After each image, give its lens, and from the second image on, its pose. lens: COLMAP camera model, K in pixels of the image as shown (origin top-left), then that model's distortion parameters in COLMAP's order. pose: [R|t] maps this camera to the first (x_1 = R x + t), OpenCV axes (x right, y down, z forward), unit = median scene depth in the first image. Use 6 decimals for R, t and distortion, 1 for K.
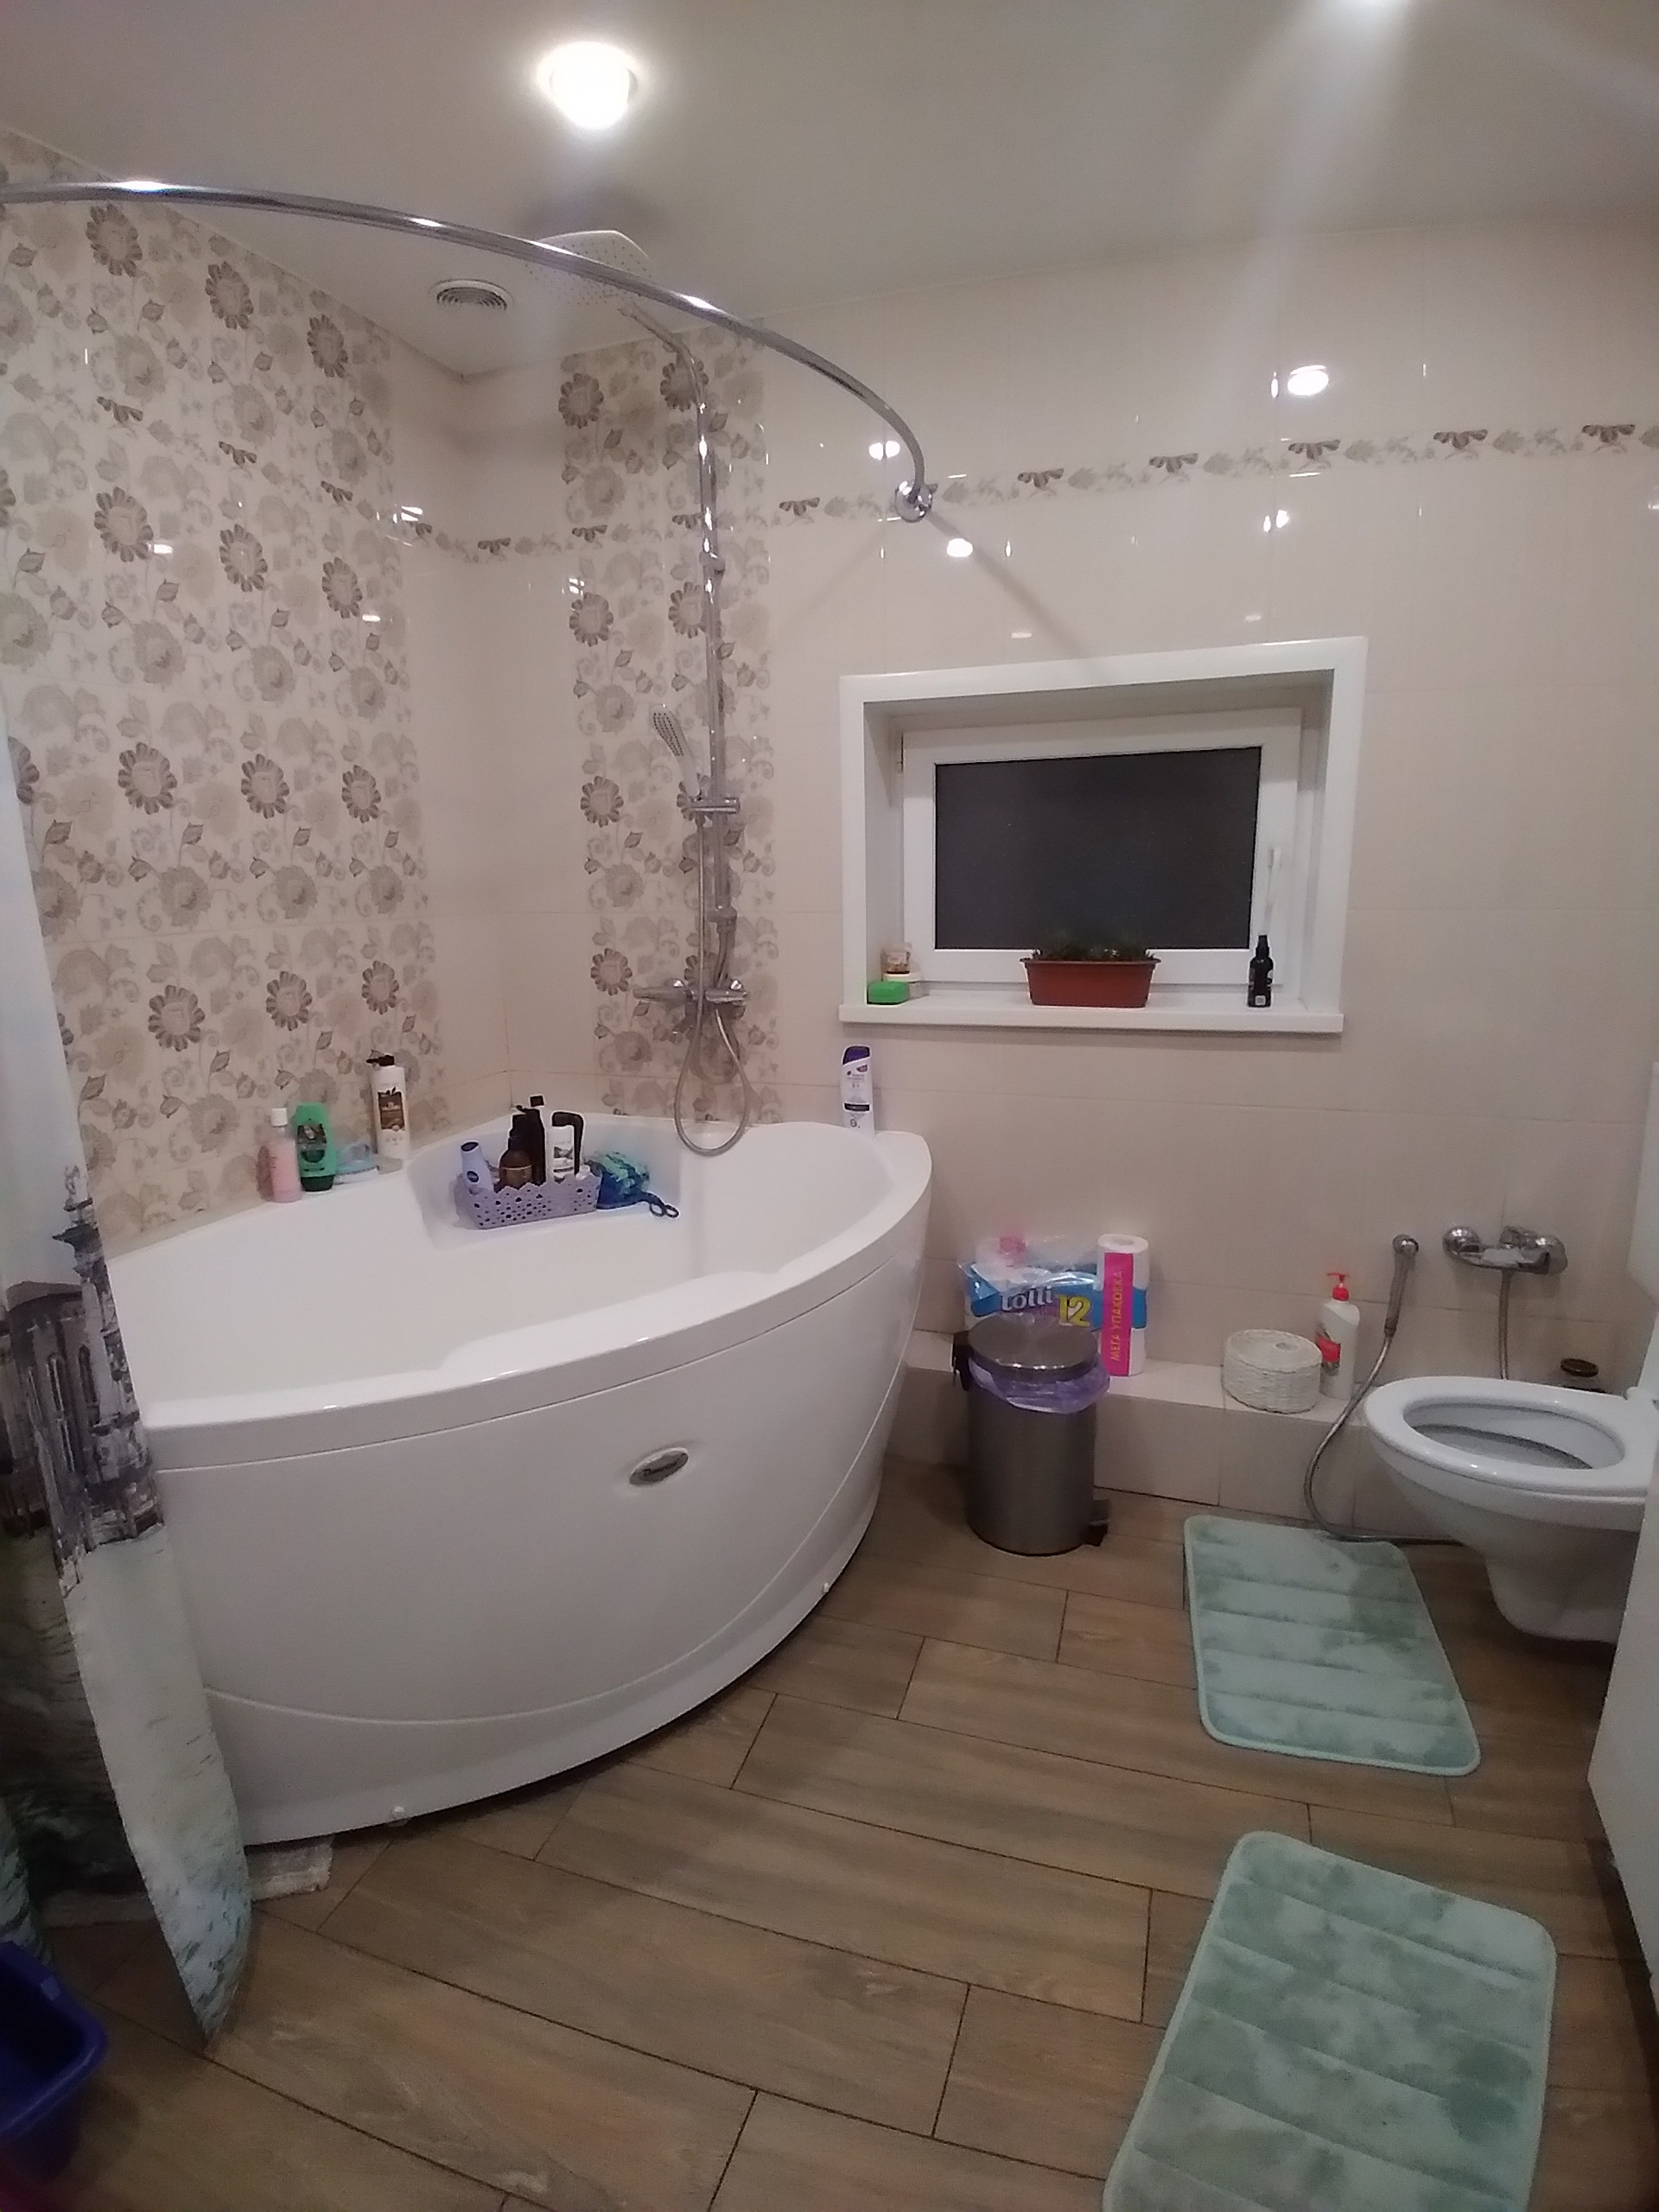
lens RADIAL K [[1124.3, 0, 827.6], [0, 1124.3, 1088.7], [0, 0, 1]] dist [0.047799, -0.088383]
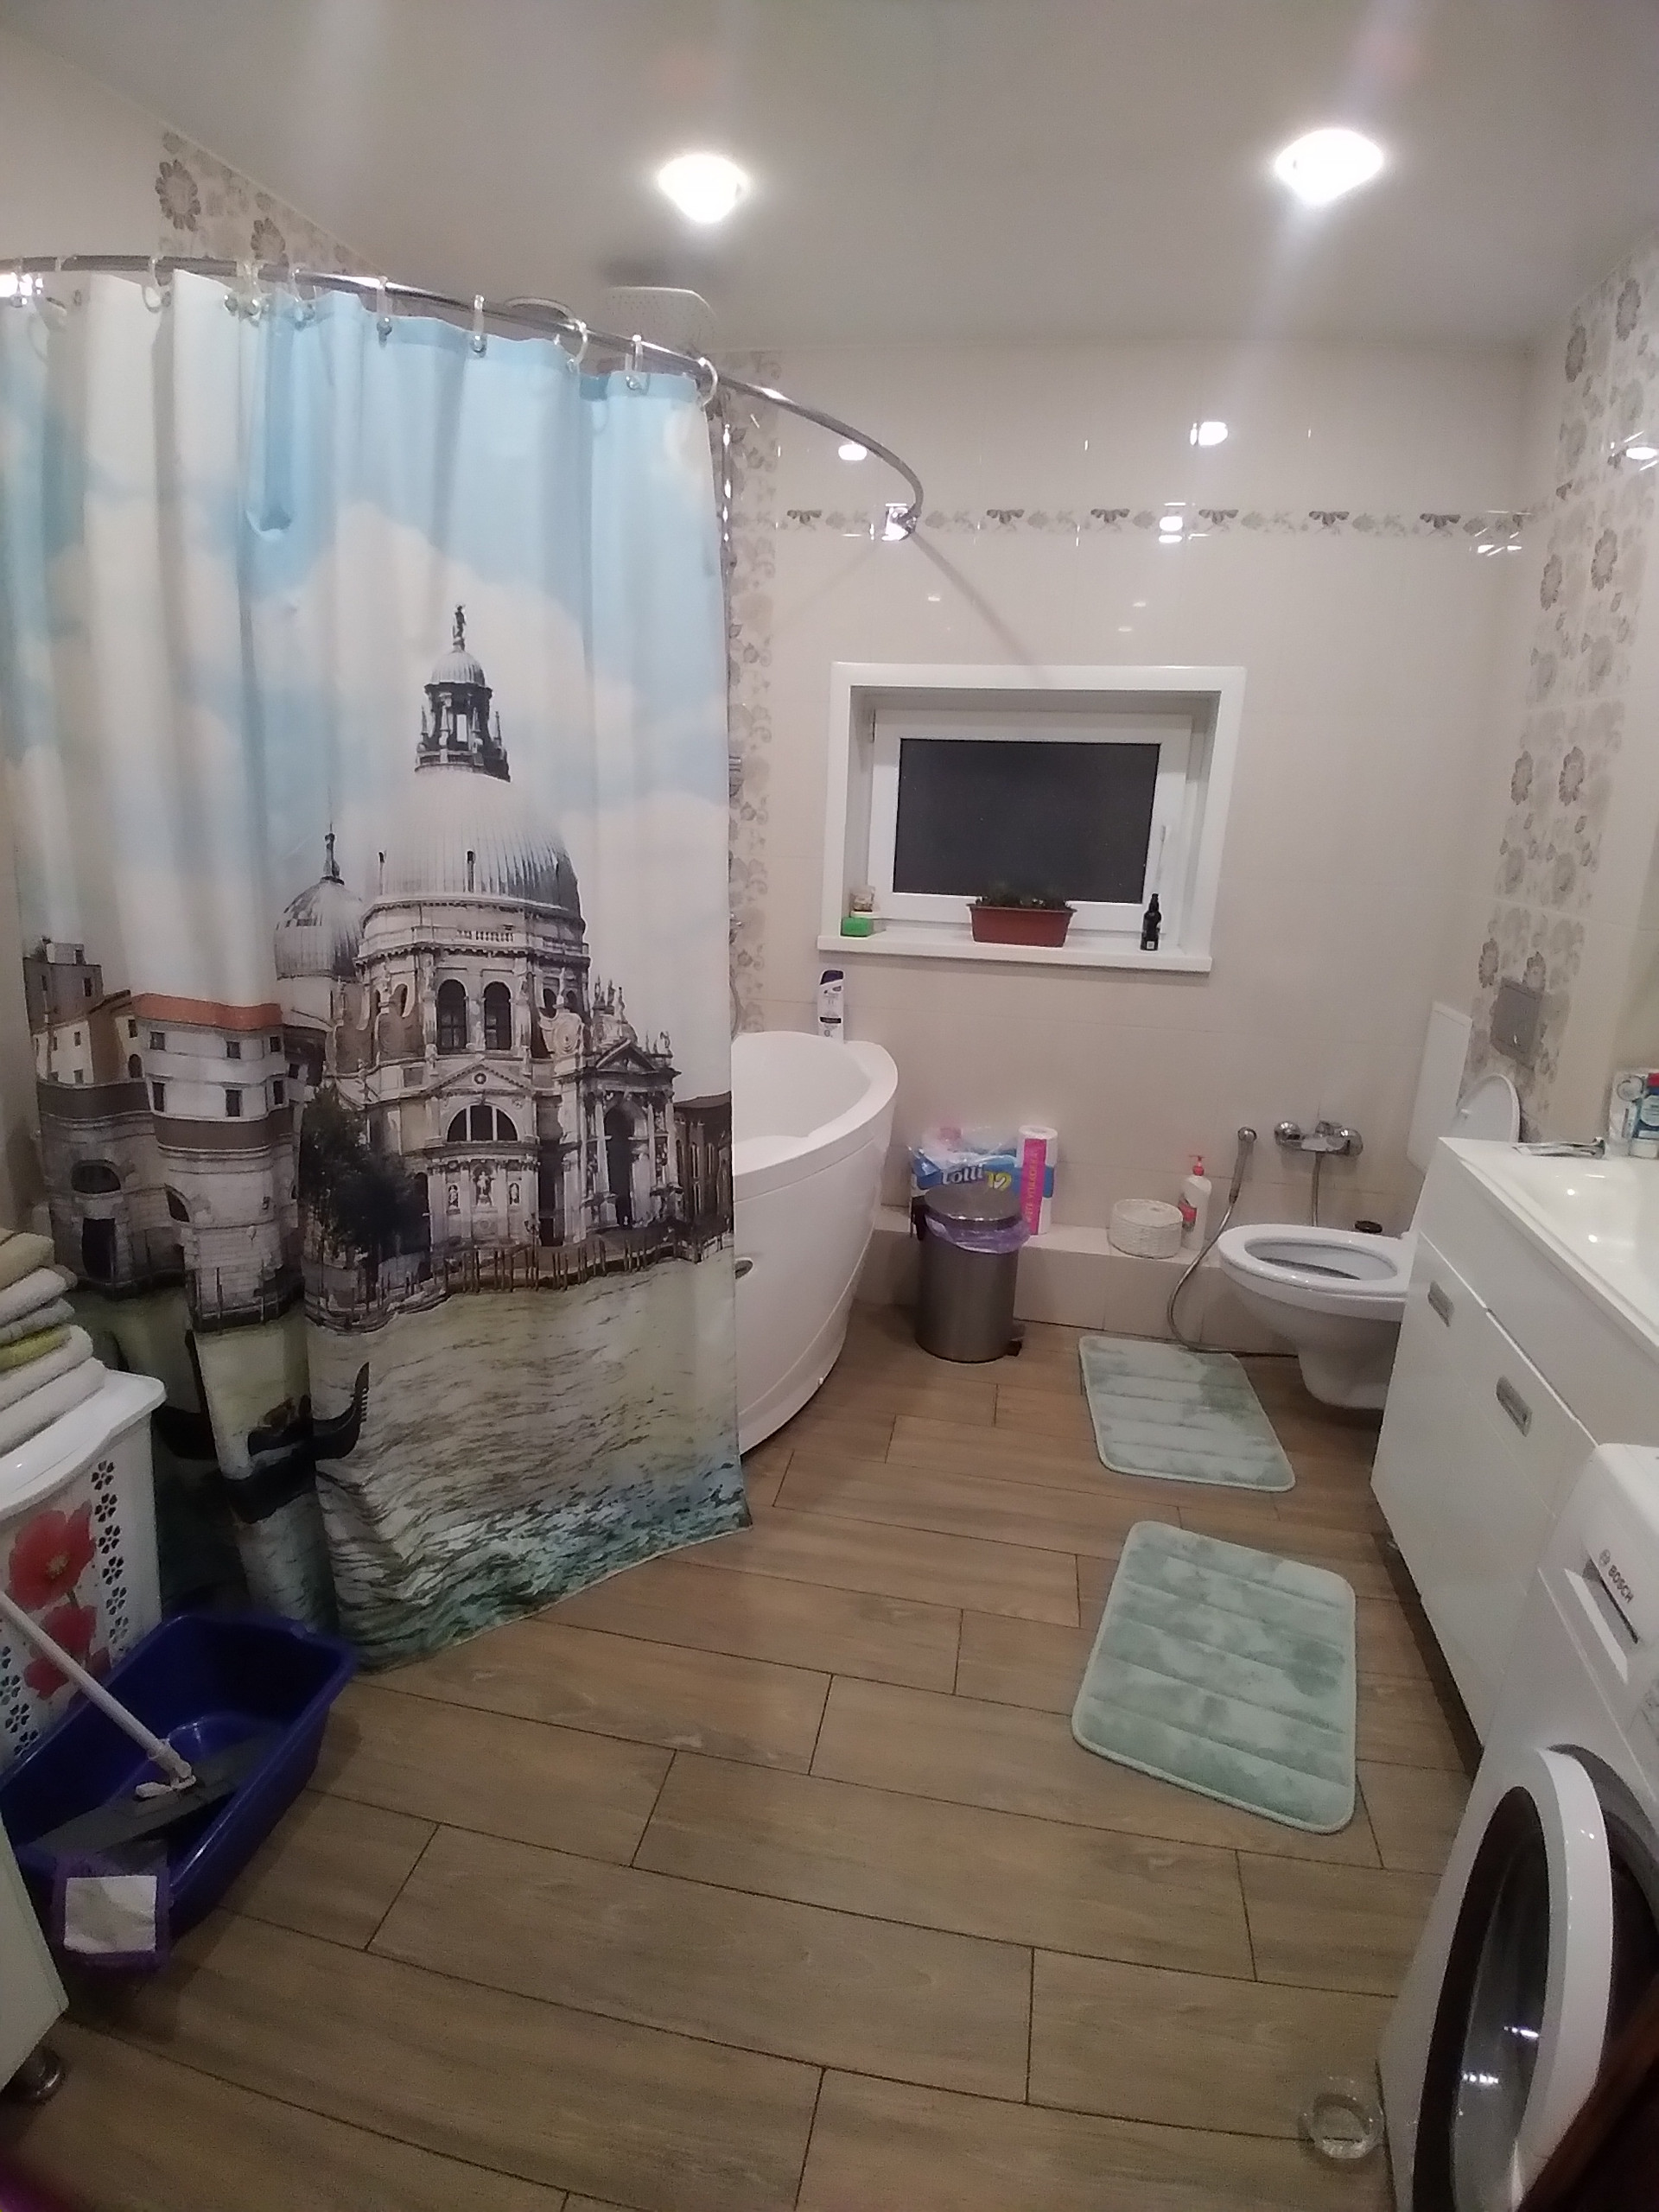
lens RADIAL K [[1124.3, 0, 827.6], [0, 1124.3, 1088.7], [0, 0, 1]] dist [0.047799, -0.088383]
pose [[0.990320, 0.023161, 0.136856, -0.159801], [-0.030810, 0.998063, 0.054042, 0.028325], [-0.135340, -0.057735, 0.989116, -0.241094]]
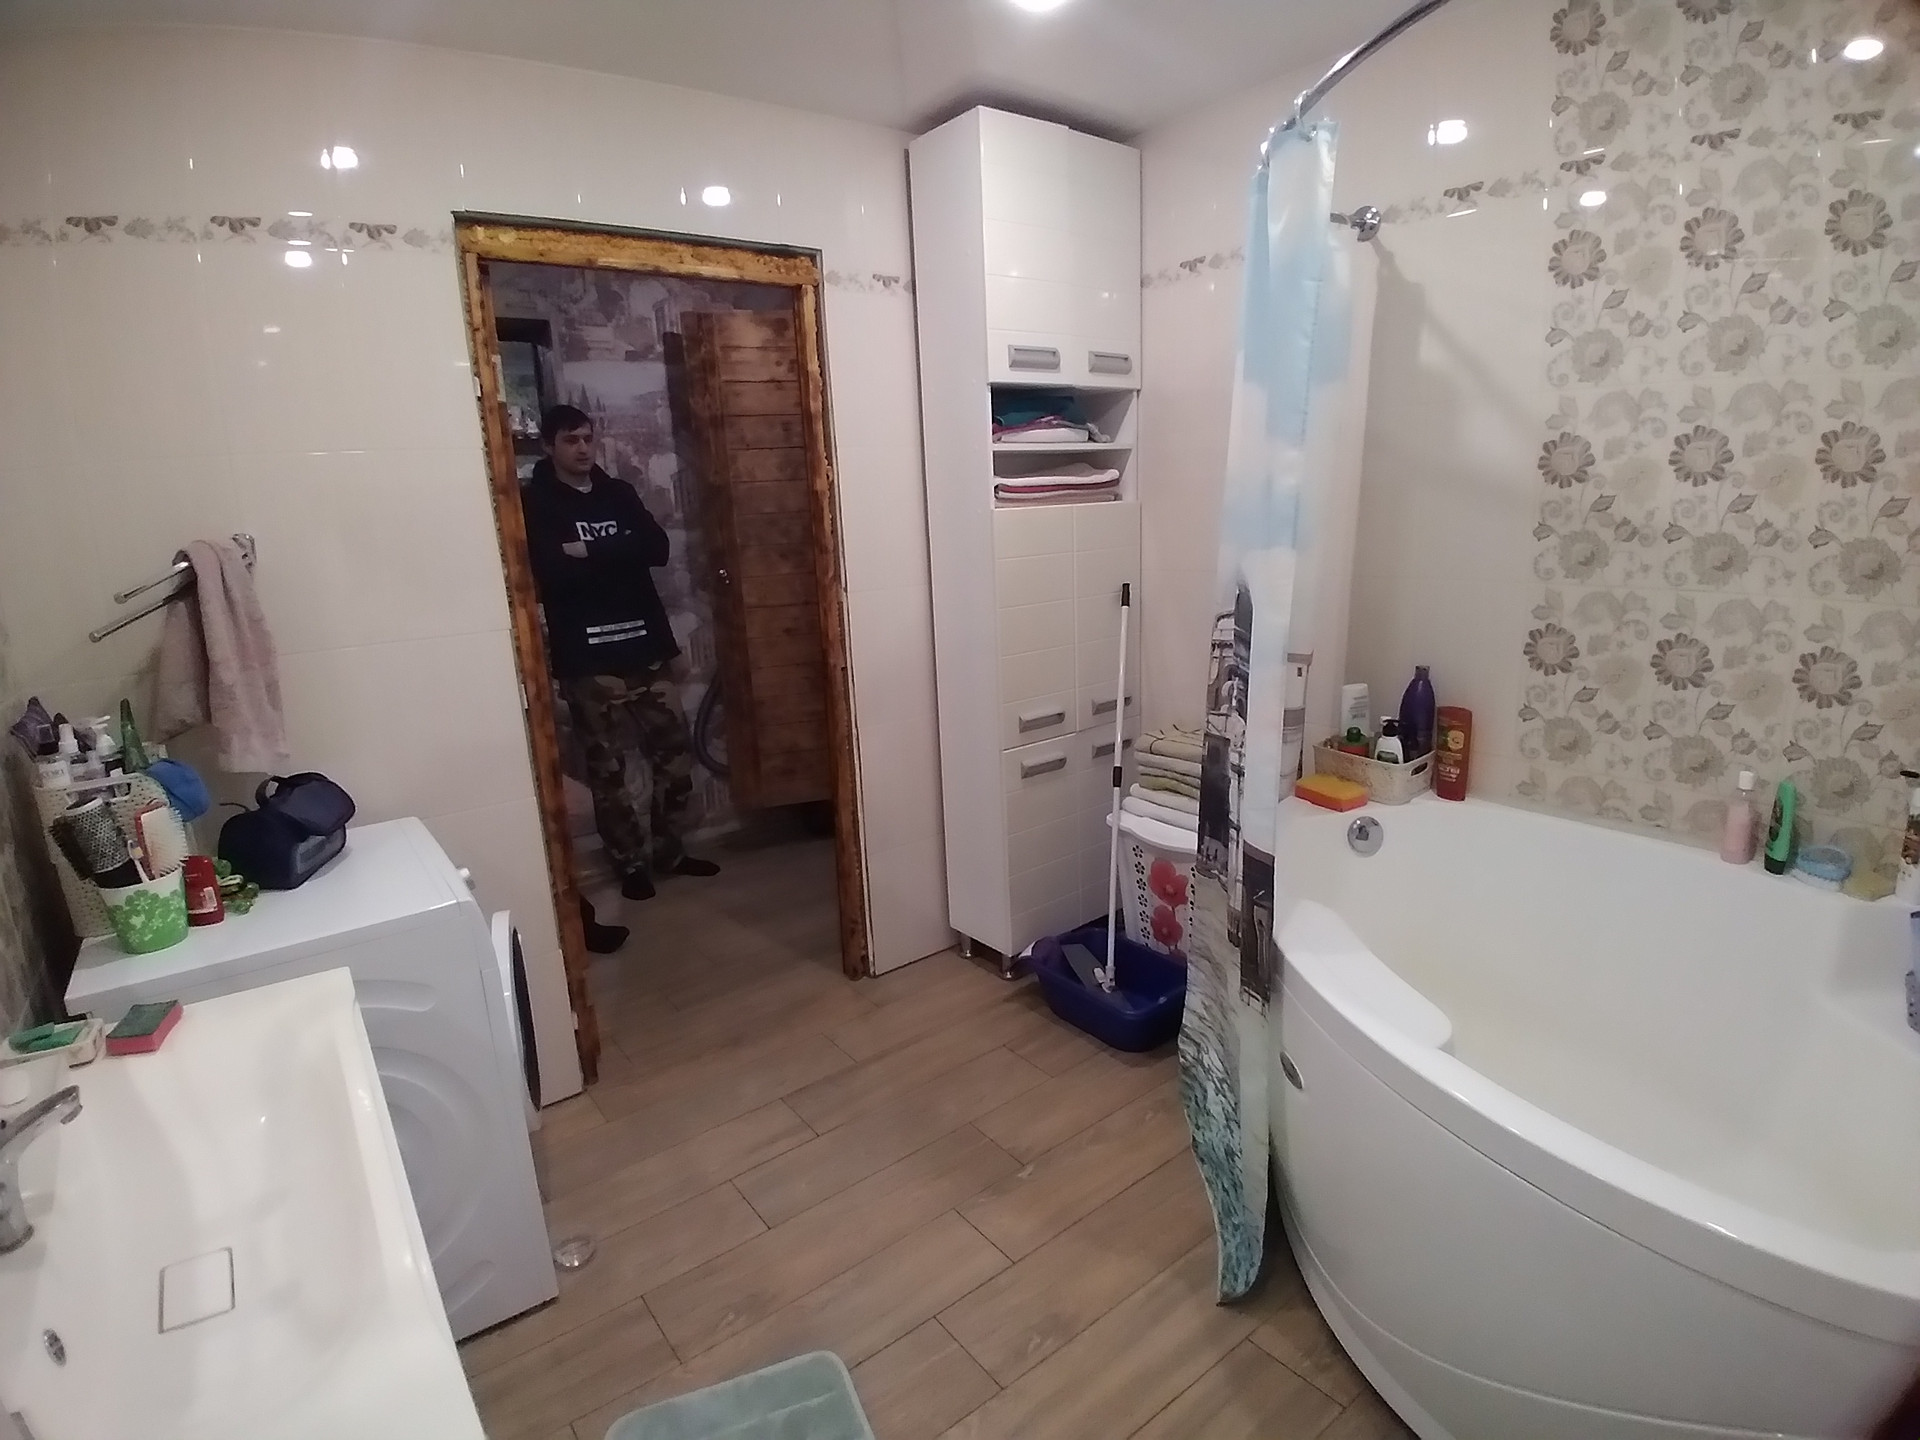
lens RADIAL K [[974.0, 0, 956.6], [0, 974.0, 717.1], [0, 0, 1]] dist [0.050732, -0.091890]
pose [[-0.578494, 0.224386, -0.784217, 0.561479], [-0.102567, 0.933778, 0.342840, -0.240069], [0.809212, 0.278766, -0.517170, 0.813958]]
